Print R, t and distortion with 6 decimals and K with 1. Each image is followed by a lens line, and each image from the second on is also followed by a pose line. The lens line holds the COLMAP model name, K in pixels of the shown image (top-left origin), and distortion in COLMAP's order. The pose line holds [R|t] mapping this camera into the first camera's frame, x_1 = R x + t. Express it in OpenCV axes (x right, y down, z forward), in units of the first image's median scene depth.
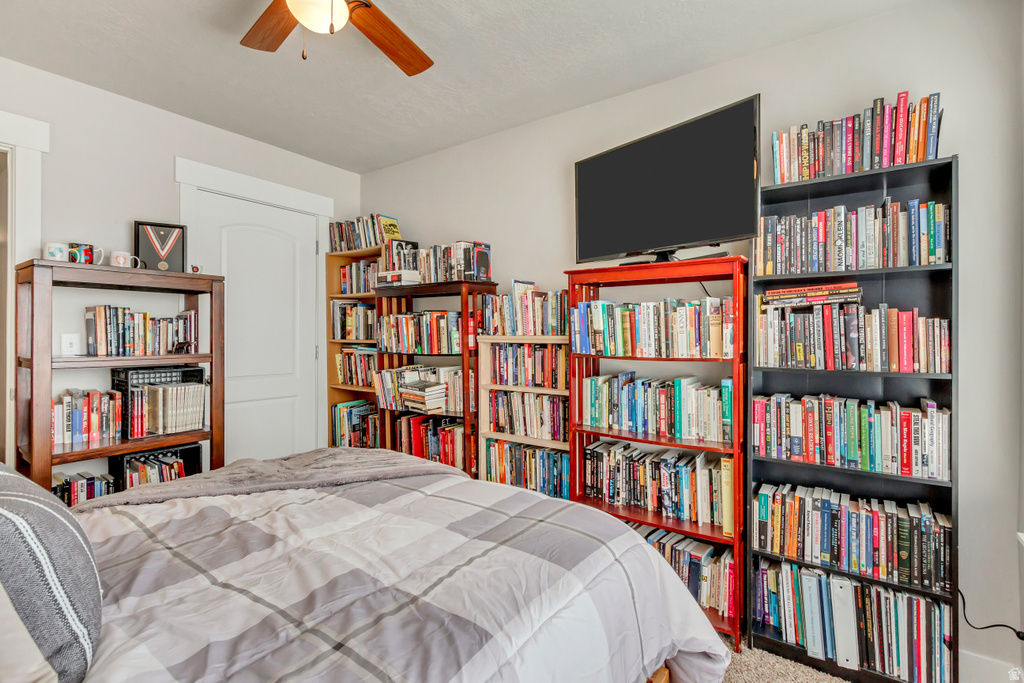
lens RADIAL K [[483.1, 0, 507.3], [0, 483.1, 332.5], [0, 0, 1]] dist [-0.001625, 0.000284]
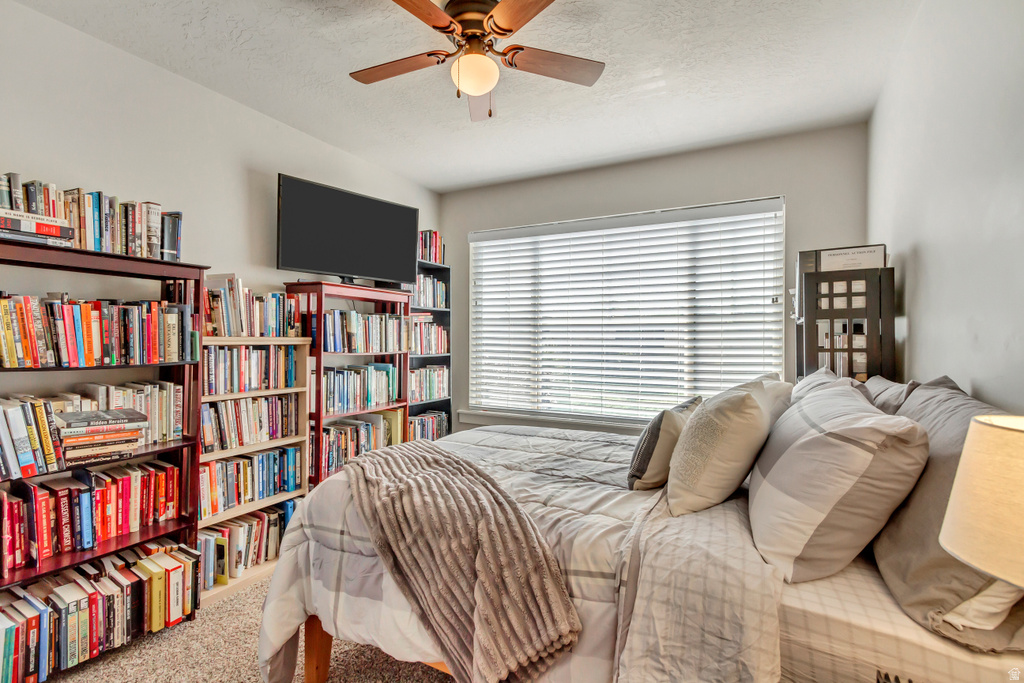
lens RADIAL K [[483.1, 0, 509.7], [0, 483.1, 345.5], [0, 0, 1]] dist [-0.001625, 0.000284]
pose [[-0.126400, -0.007004, 0.991955, -0.951348], [-0.004819, 0.999968, 0.006447, 0.014534], [-0.991968, -0.003965, -0.126430, 0.617574]]
